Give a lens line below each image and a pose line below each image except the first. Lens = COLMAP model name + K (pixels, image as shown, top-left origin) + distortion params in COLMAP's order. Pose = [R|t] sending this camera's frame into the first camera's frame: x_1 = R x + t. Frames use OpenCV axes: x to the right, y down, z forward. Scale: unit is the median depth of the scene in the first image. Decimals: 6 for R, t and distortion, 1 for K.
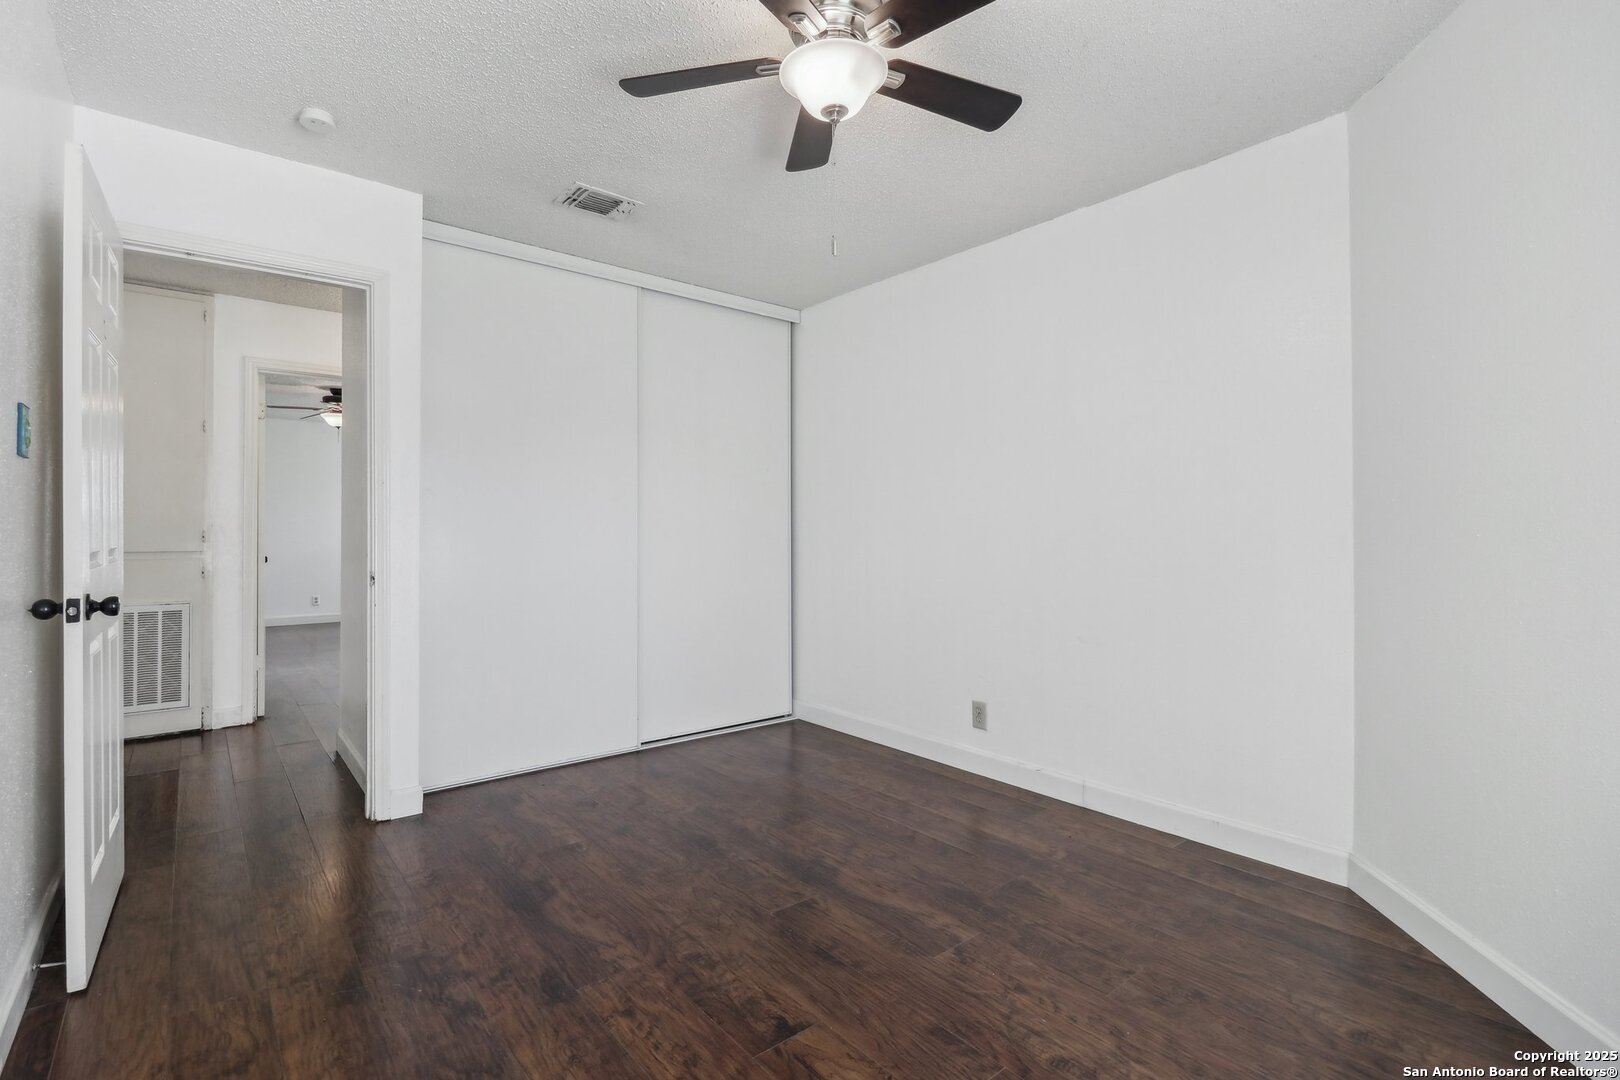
lens RADIAL K [[761.0, 0, 808.7], [0, 761.0, 538.0], [0, 0, 1]] dist [-0.010119, -0.000846]
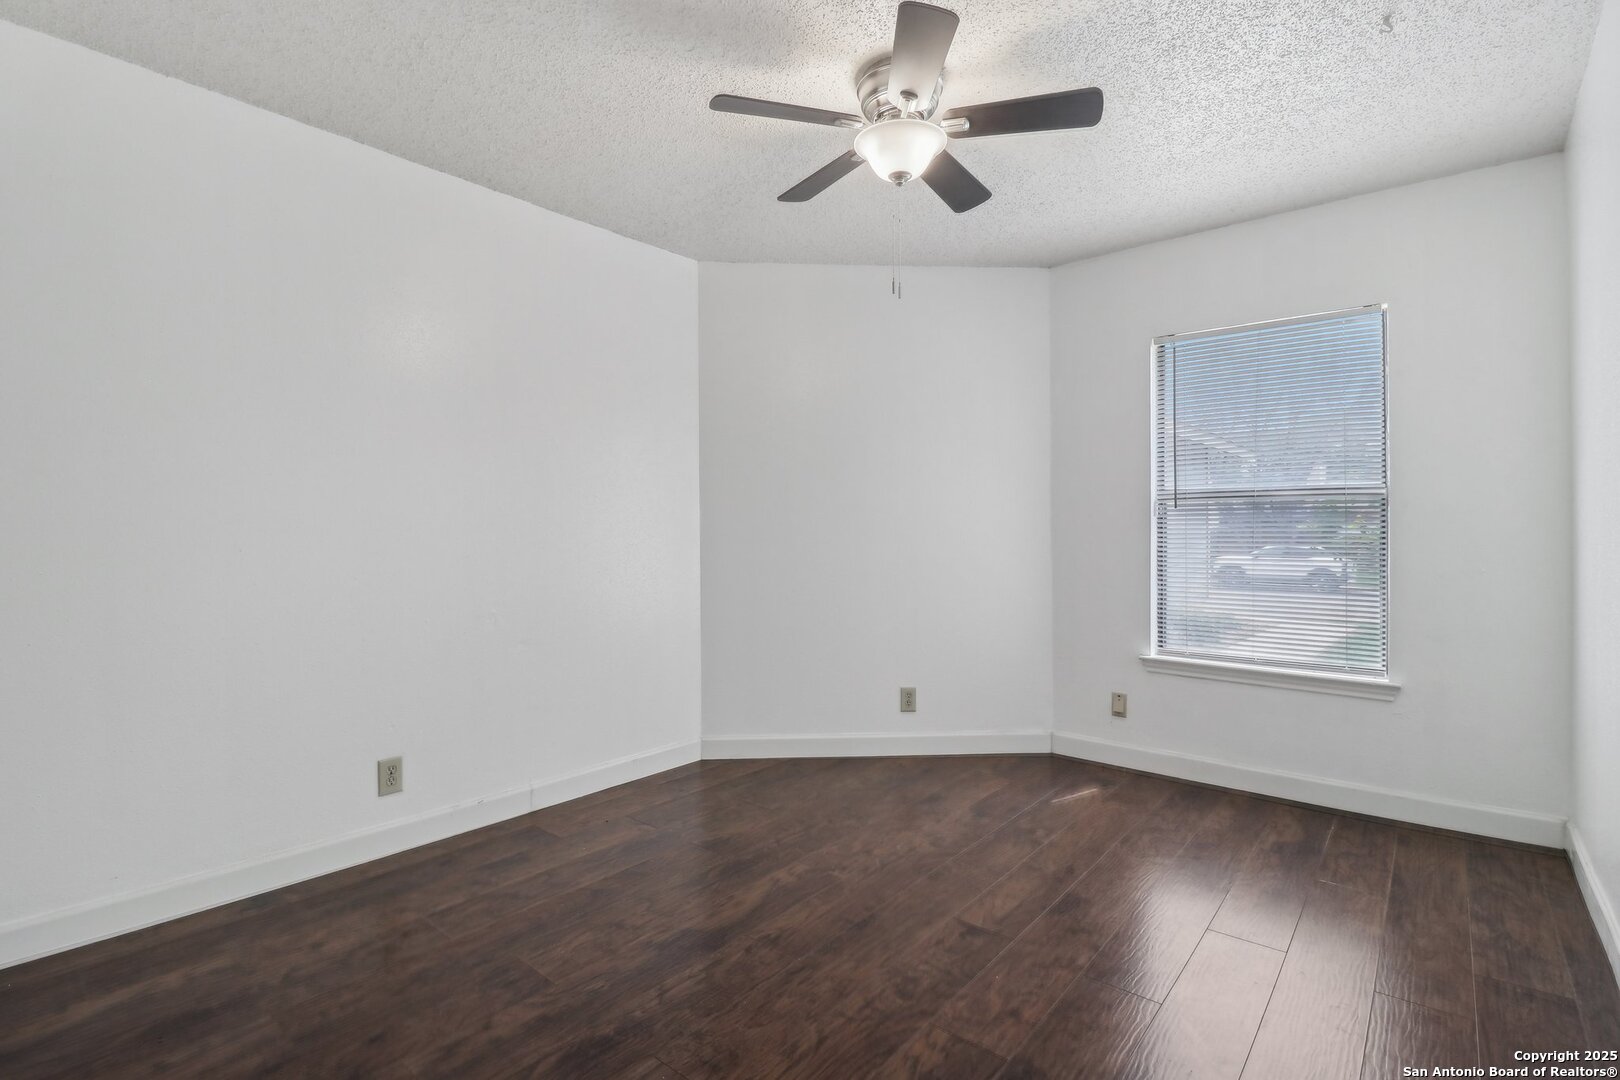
lens RADIAL K [[761.0, 0, 808.4], [0, 761.0, 530.1], [0, 0, 1]] dist [-0.010119, -0.000846]
pose [[-0.191010, -0.001706, 0.981587, -0.825142], [0.006847, 0.999972, 0.003070, -0.014009], [-0.981564, 0.007307, -0.190993, 1.024451]]
